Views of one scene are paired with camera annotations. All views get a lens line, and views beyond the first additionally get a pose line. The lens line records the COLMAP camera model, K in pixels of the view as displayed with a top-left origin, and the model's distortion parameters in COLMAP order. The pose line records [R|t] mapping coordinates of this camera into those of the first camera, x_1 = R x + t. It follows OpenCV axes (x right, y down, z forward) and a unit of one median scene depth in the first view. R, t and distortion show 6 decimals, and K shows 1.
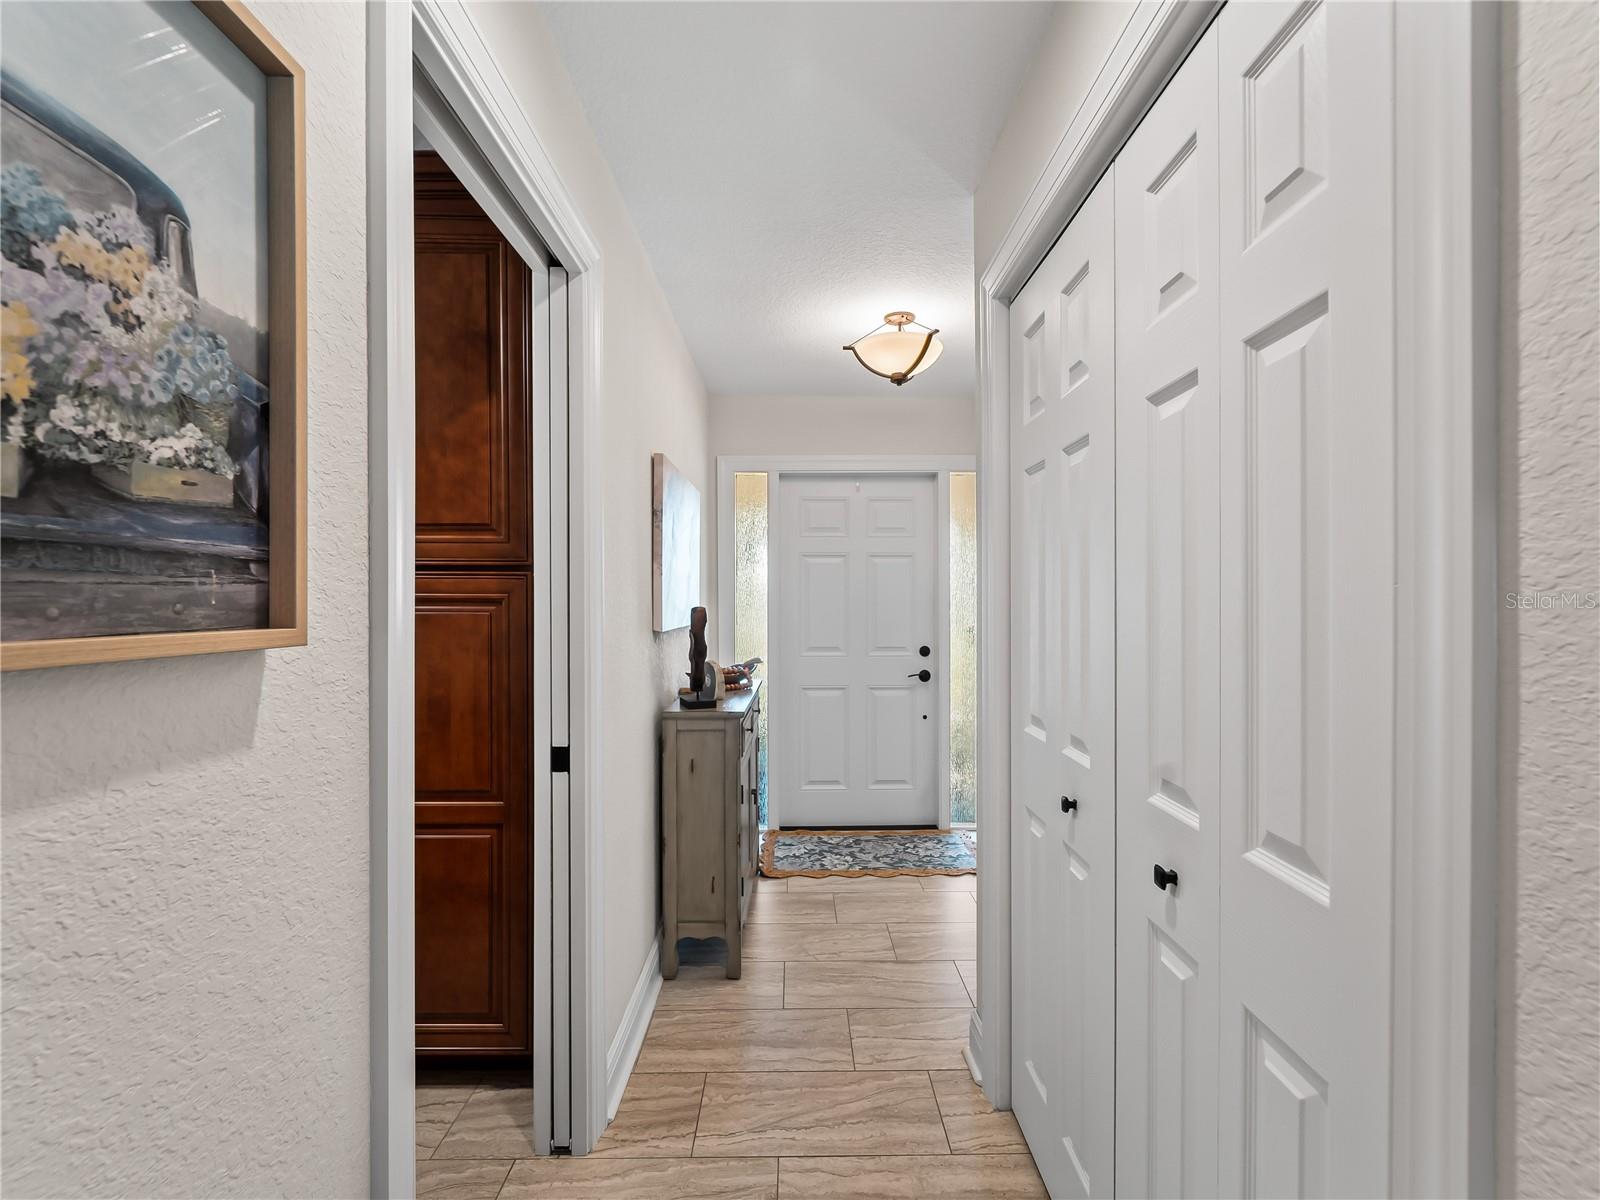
lens RADIAL K [[730.7, 0, 799.9], [0, 730.7, 601.9], [0, 0, 1]] dist [-0.004223, -0.000644]
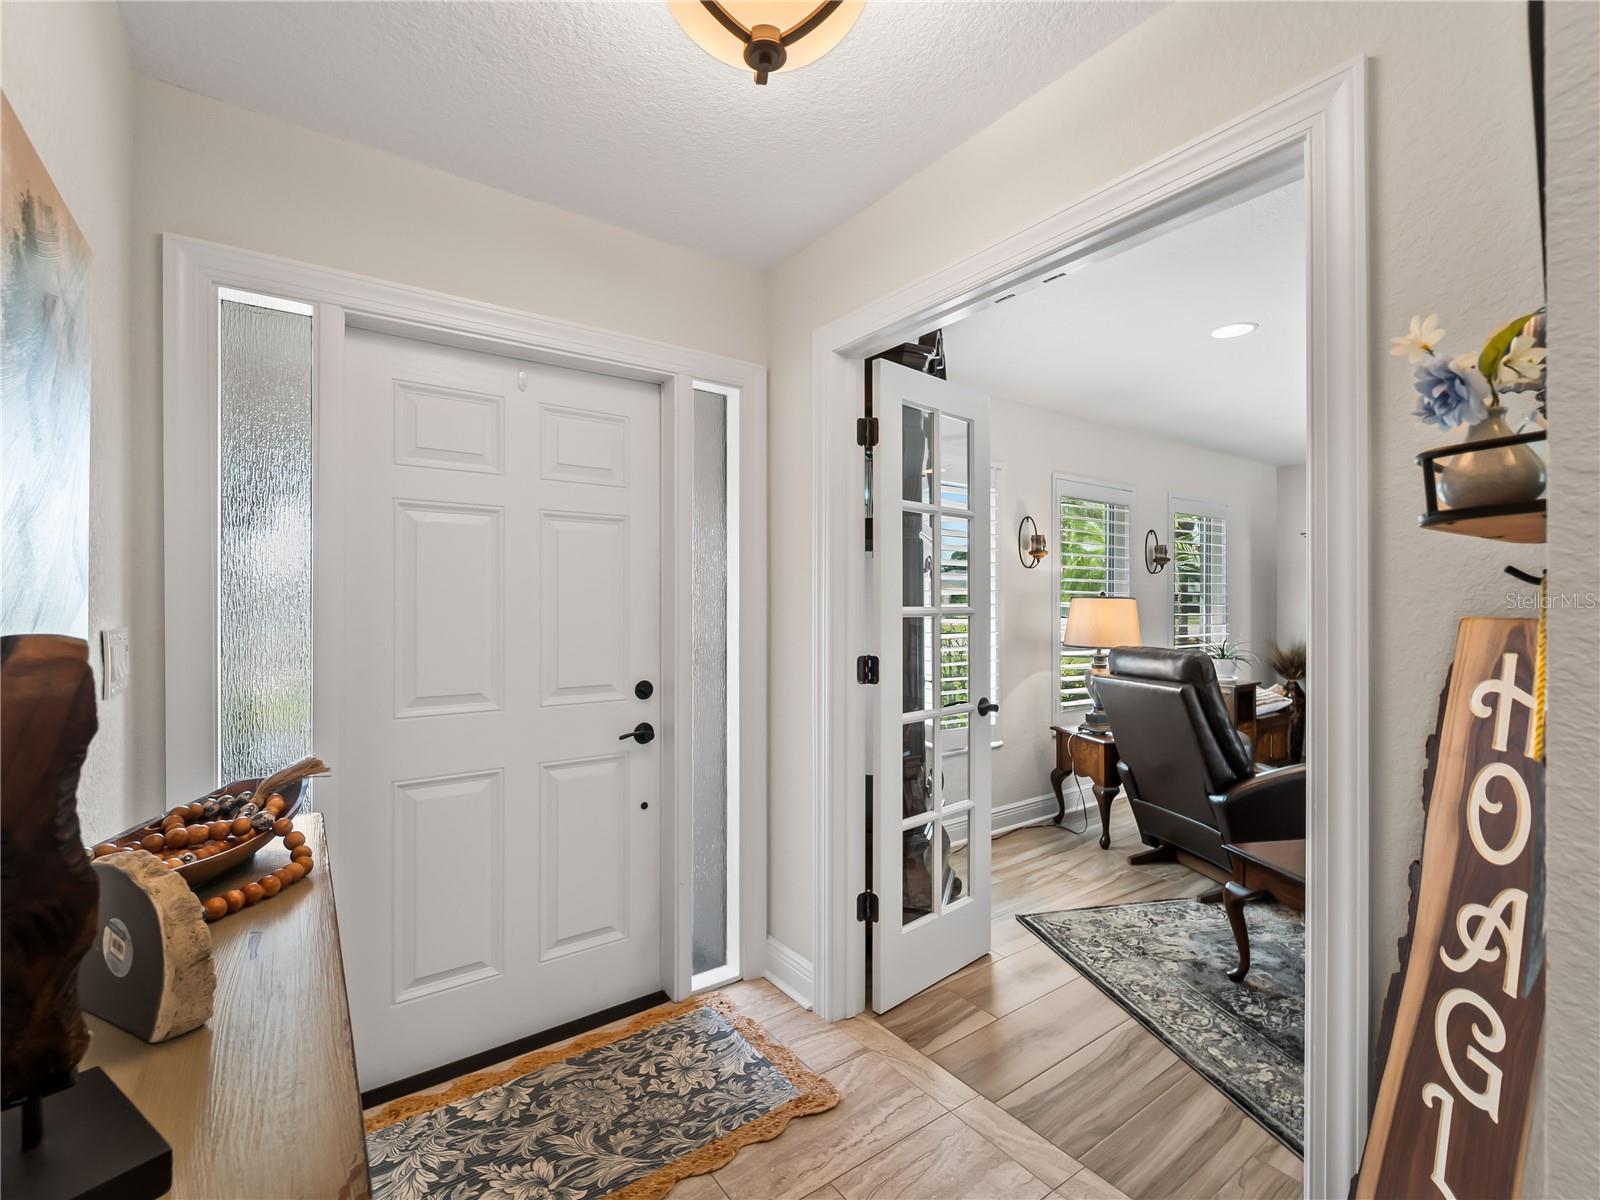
lens RADIAL K [[730.7, 0, 806.6], [0, 730.7, 596.3], [0, 0, 1]] dist [-0.004223, -0.000644]
pose [[0.814958, 0.004465, 0.579503, -0.059552], [-0.001396, 0.999983, -0.005741, -0.002047], [-0.579519, 0.003870, 0.814950, 0.498294]]
